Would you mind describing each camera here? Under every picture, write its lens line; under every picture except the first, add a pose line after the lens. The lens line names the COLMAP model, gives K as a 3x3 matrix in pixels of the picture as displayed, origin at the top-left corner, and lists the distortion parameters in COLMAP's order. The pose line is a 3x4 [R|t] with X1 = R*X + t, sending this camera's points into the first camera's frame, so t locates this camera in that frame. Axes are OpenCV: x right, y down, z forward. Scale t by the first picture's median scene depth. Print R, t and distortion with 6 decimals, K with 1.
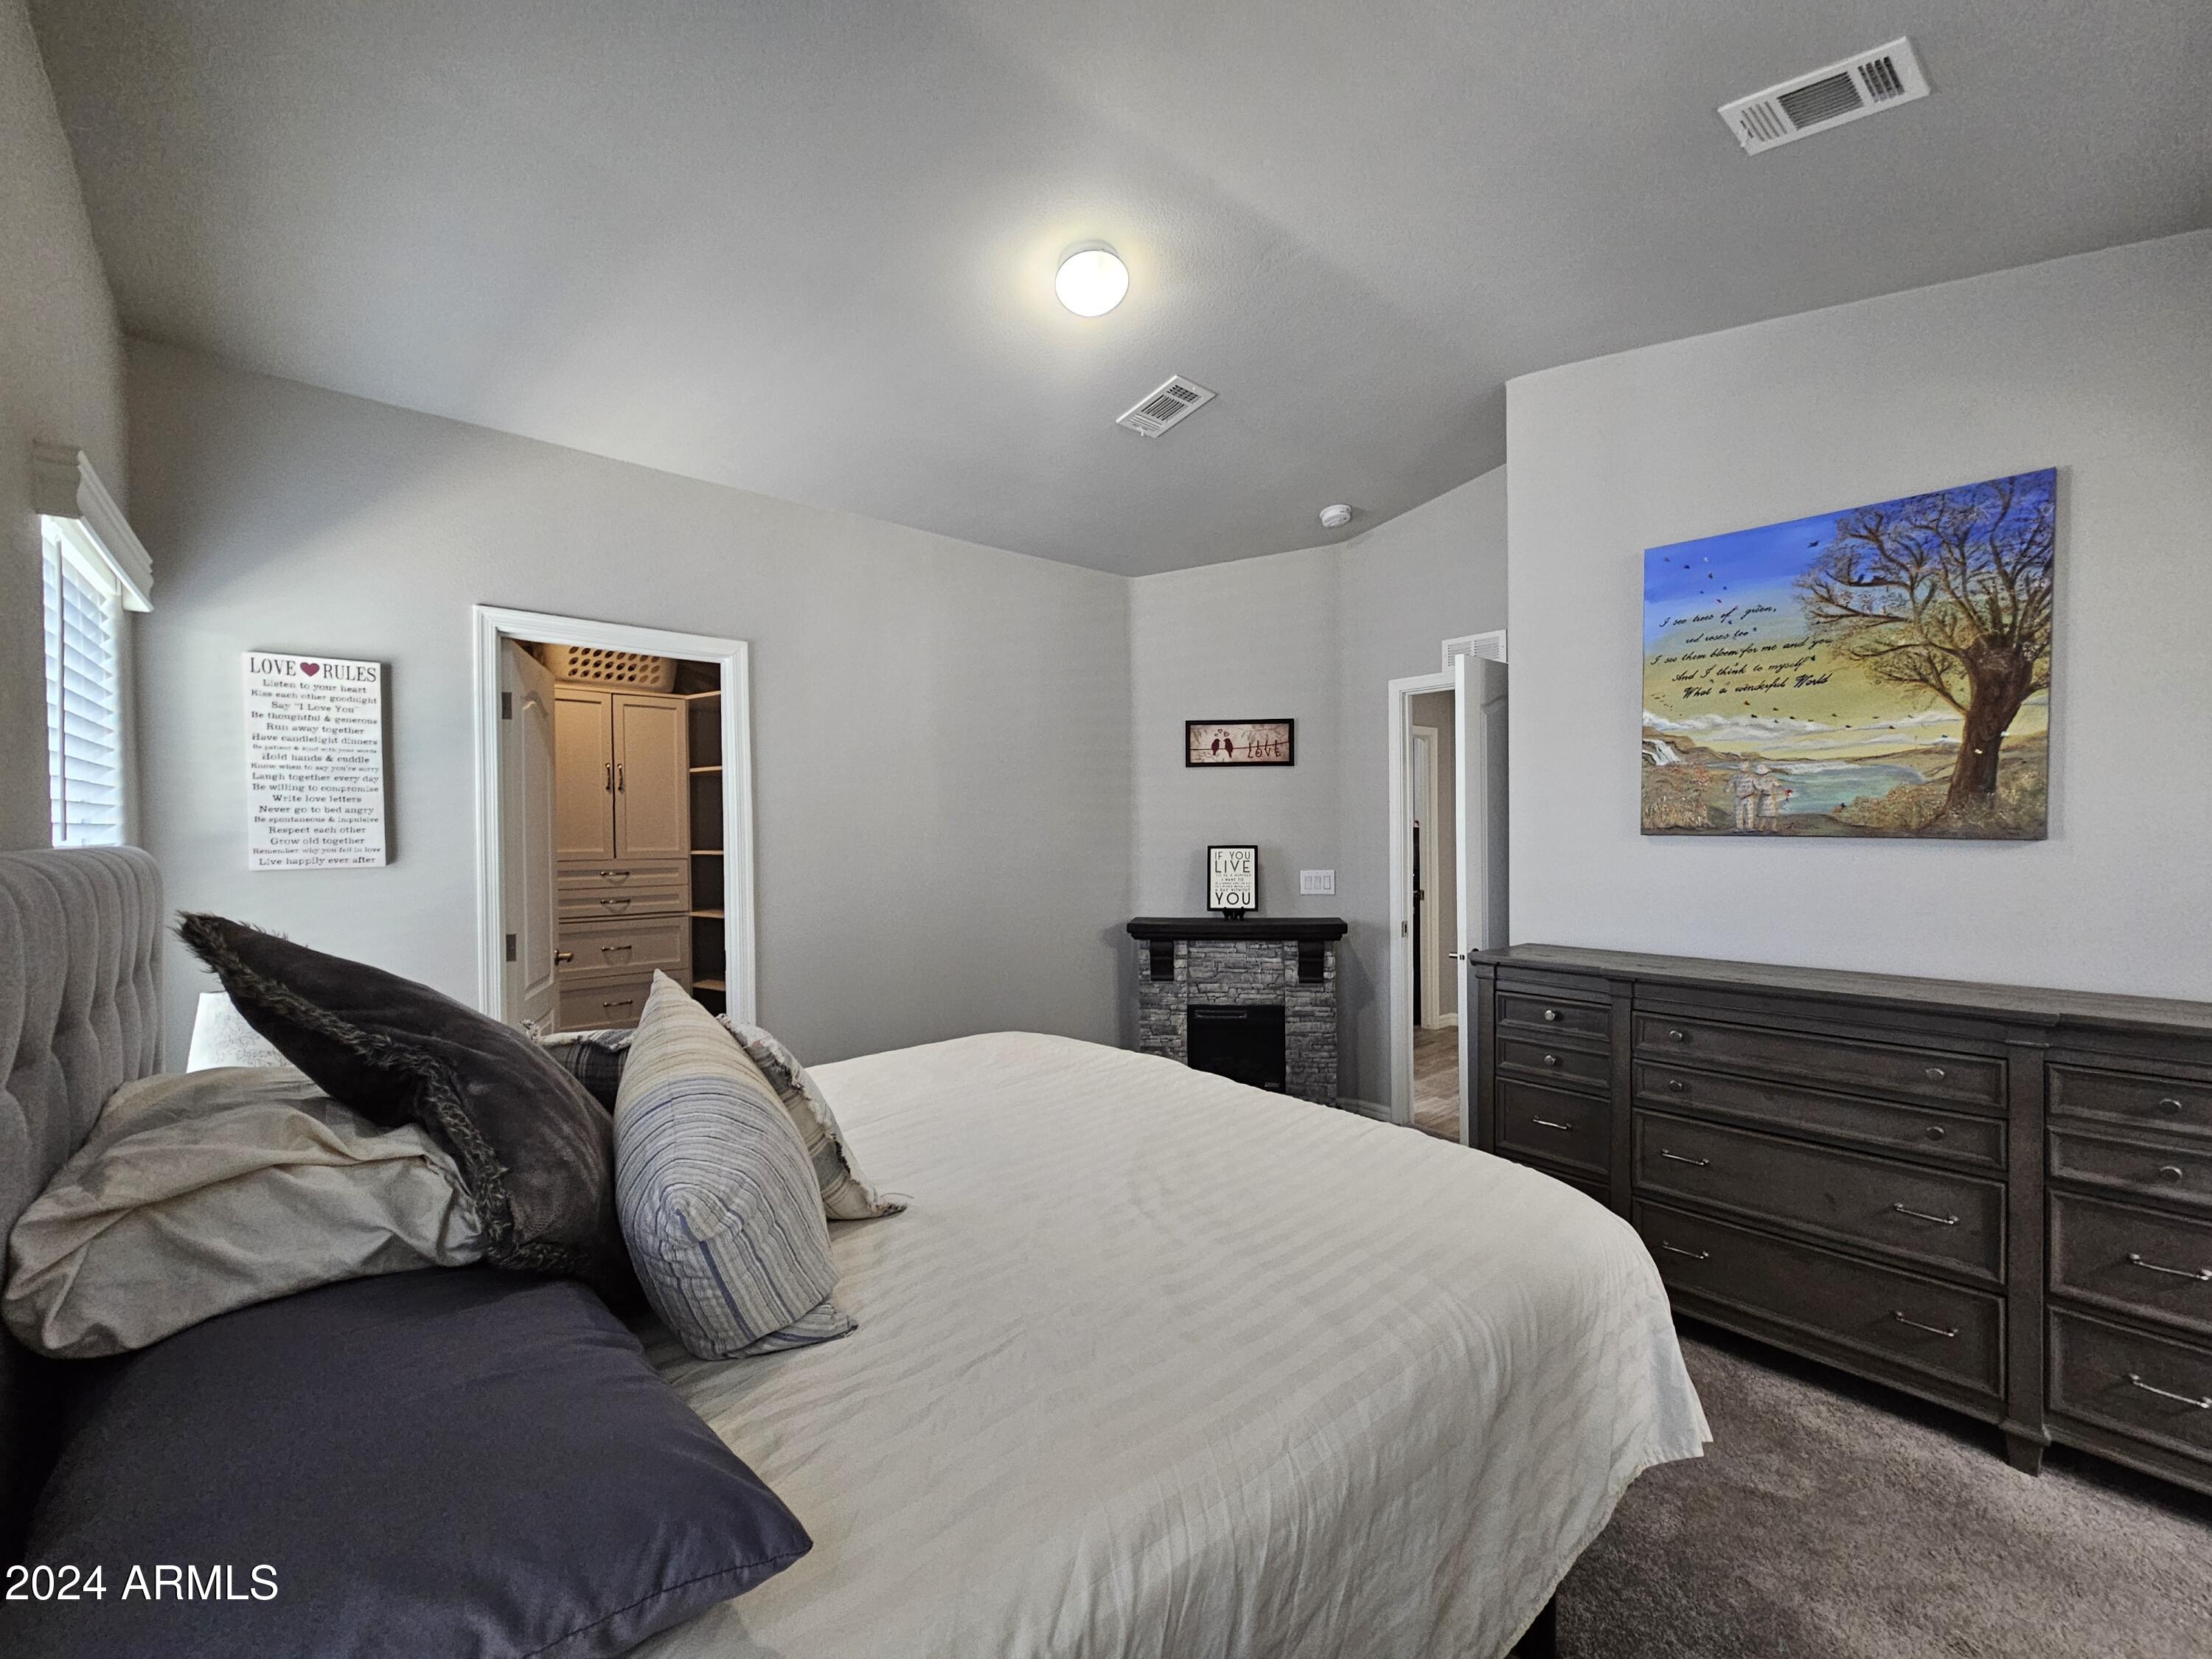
lens RADIAL K [[912.5, 0, 1103.2], [0, 912.5, 837.7], [0, 0, 1]] dist [0.004228, 0.001035]
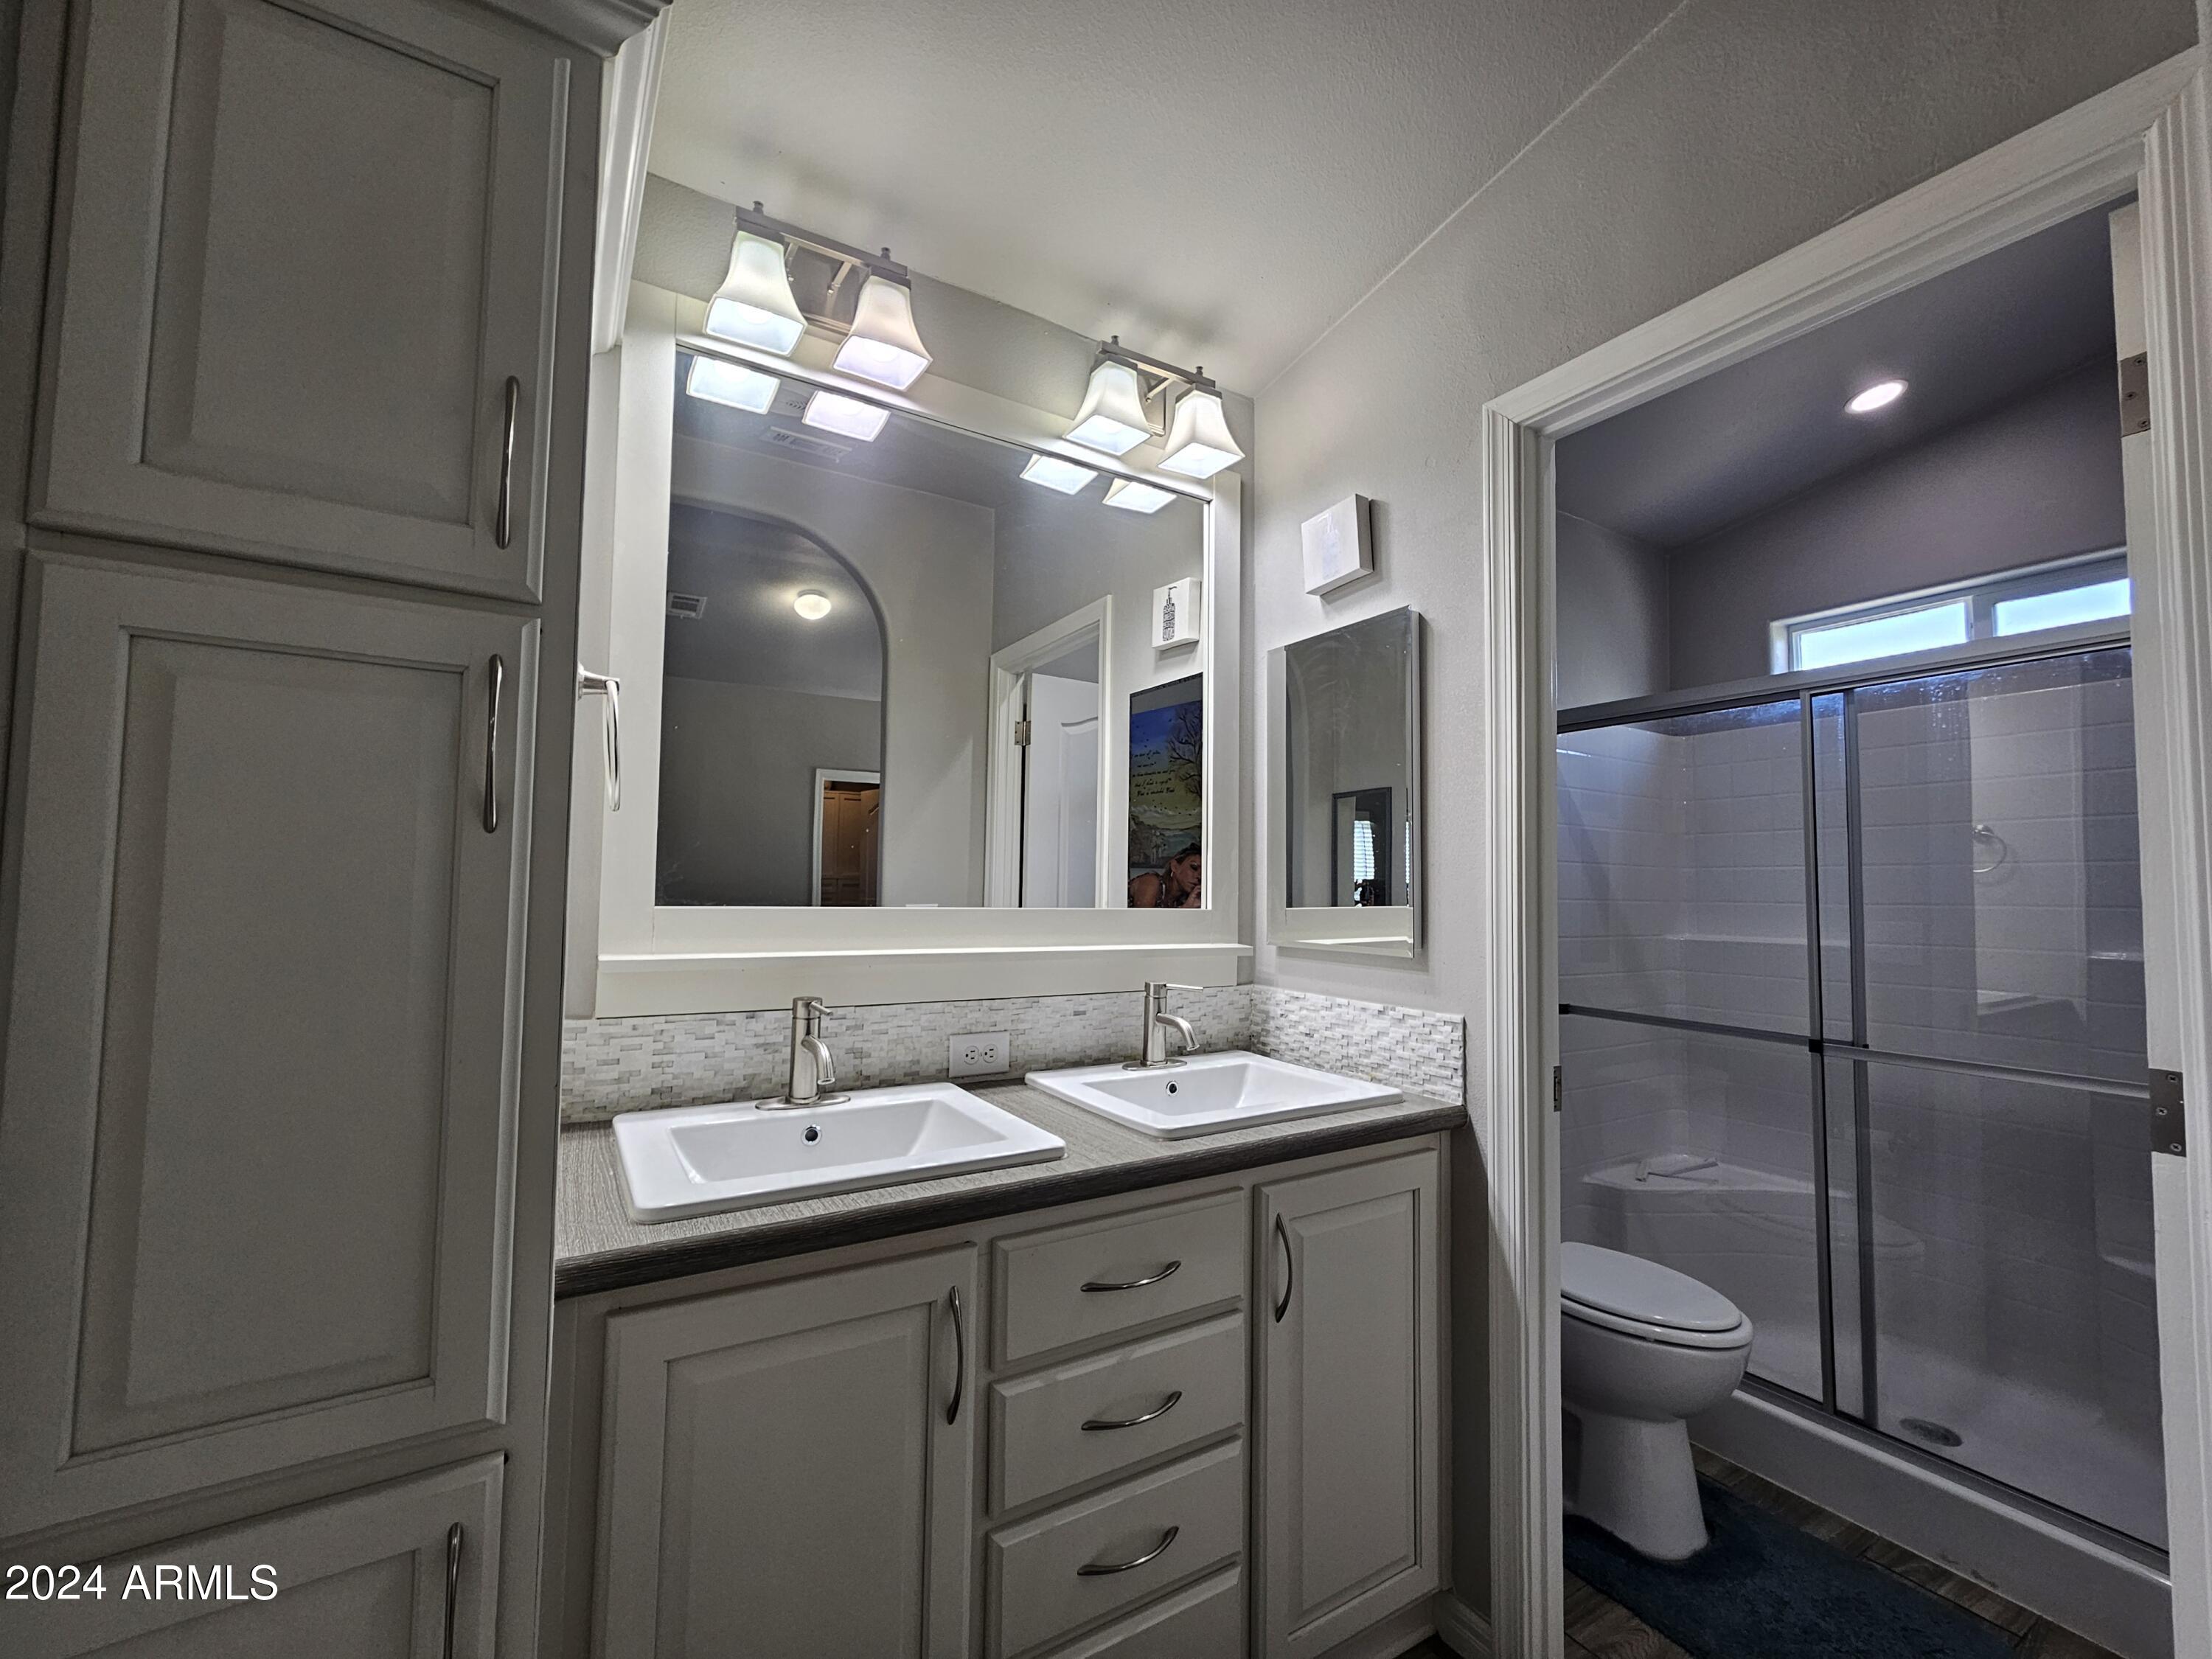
lens RADIAL K [[912.5, 0, 1103.2], [0, 912.5, 837.7], [0, 0, 1]] dist [0.004228, 0.001035]
pose [[0.988939, 0.017164, -0.147325, 0.889384], [-0.025661, 0.998103, -0.055971, 0.045354], [0.146085, 0.059133, 0.987503, -0.931100]]
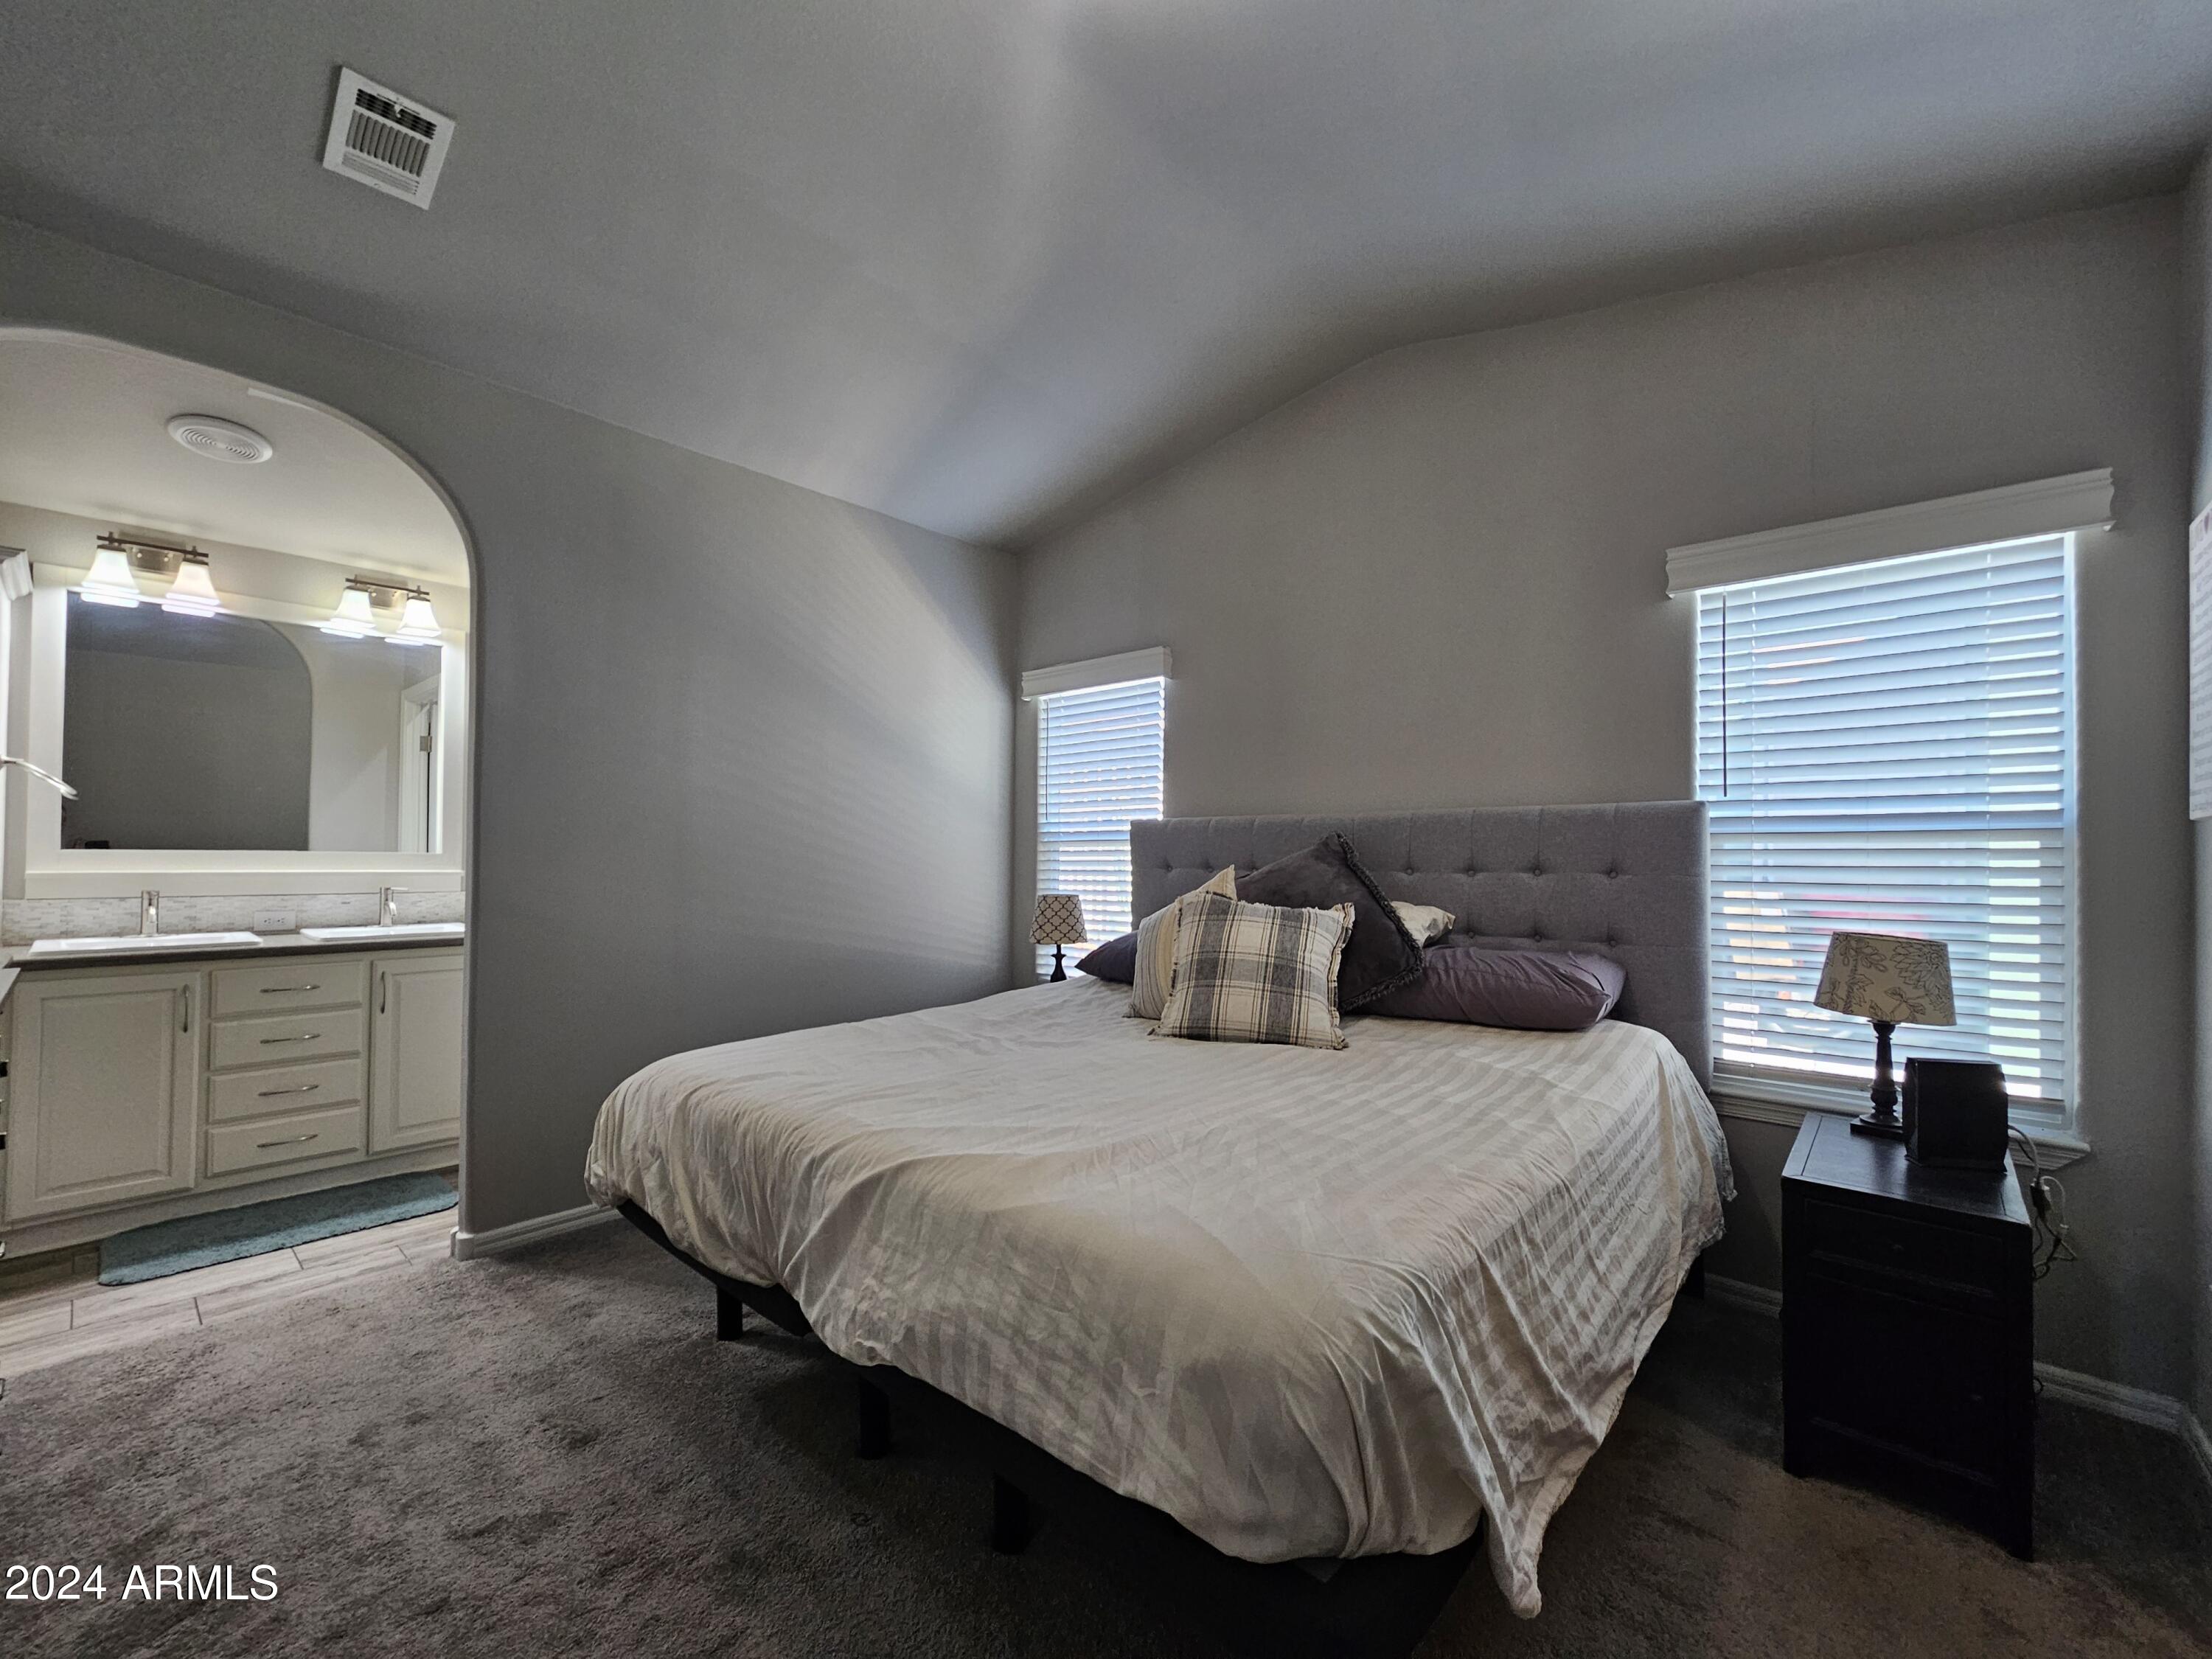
lens RADIAL K [[912.5, 0, 1103.2], [0, 912.5, 837.7], [0, 0, 1]] dist [0.004228, 0.001035]
pose [[0.990257, 0.023383, 0.137277, 2.299656], [-0.020954, 0.999598, -0.019111, 0.037285], [-0.137668, 0.016048, 0.990348, -2.404211]]
